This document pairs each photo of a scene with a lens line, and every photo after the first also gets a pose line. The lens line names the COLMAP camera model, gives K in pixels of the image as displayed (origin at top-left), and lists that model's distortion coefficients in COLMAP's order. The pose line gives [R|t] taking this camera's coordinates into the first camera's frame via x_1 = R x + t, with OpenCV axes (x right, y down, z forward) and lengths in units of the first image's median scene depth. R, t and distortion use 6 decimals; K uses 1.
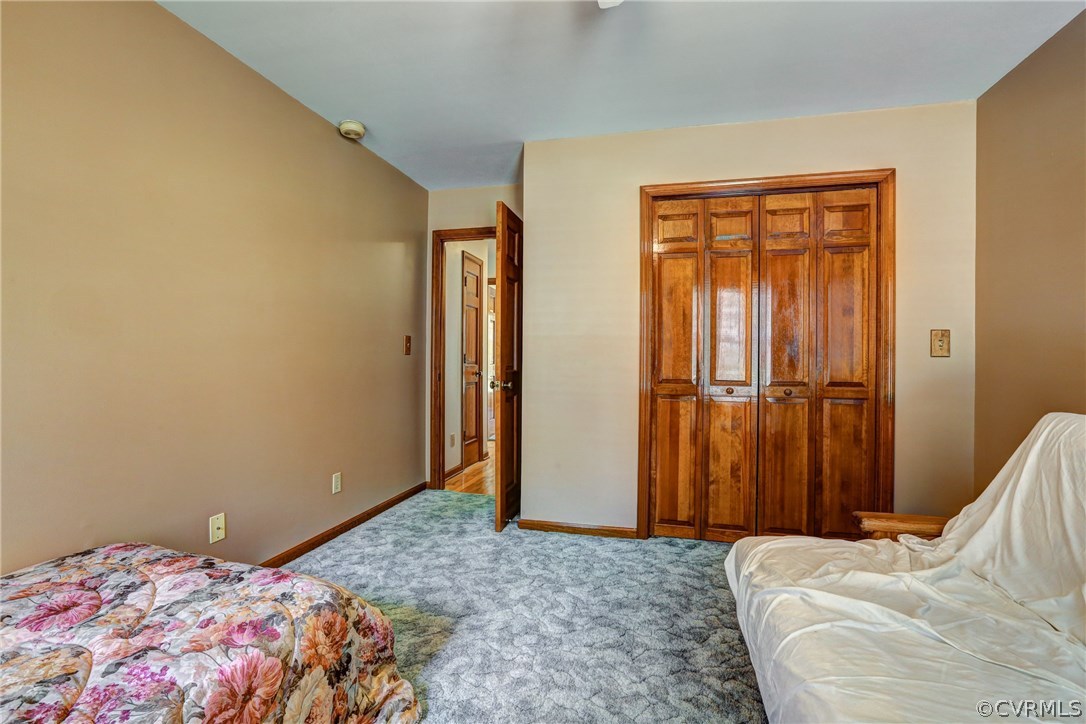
lens RADIAL K [[489.2, 0, 544.5], [0, 489.2, 356.9], [0, 0, 1]] dist [-0.019791, 0.000305]
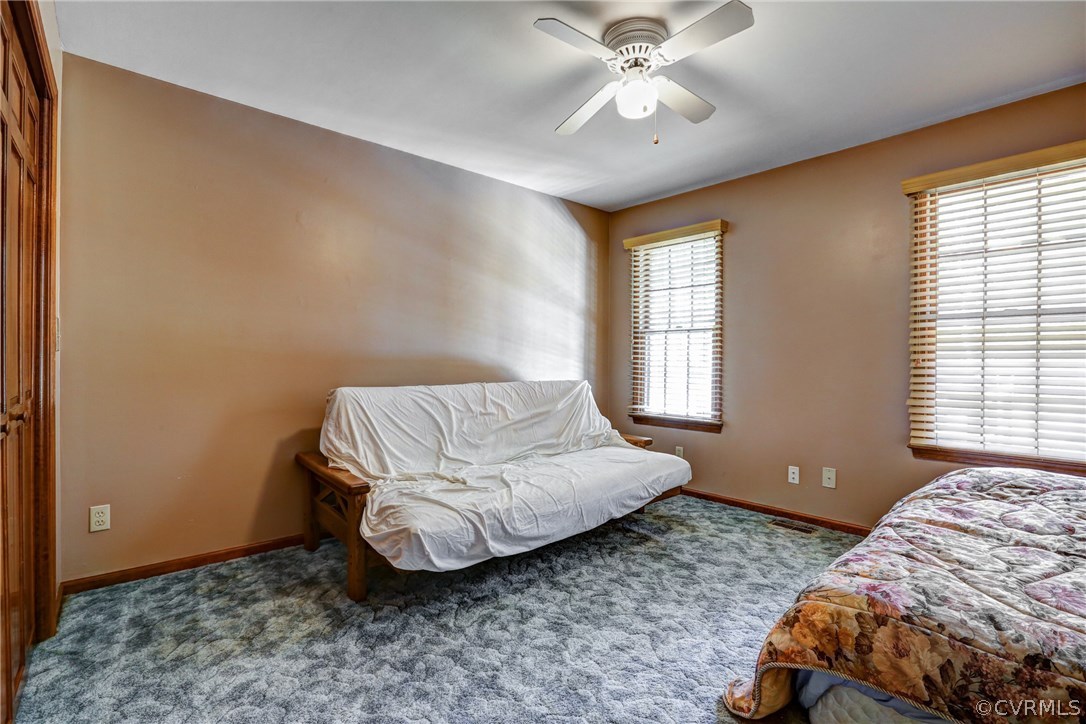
lens RADIAL K [[489.2, 0, 544.5], [0, 489.2, 356.9], [0, 0, 1]] dist [-0.019791, 0.000305]
pose [[-0.824270, -0.005773, 0.566168, -0.485480], [-0.005381, 0.999983, 0.002362, -0.007057], [-0.566172, -0.001100, -0.824287, 1.927954]]
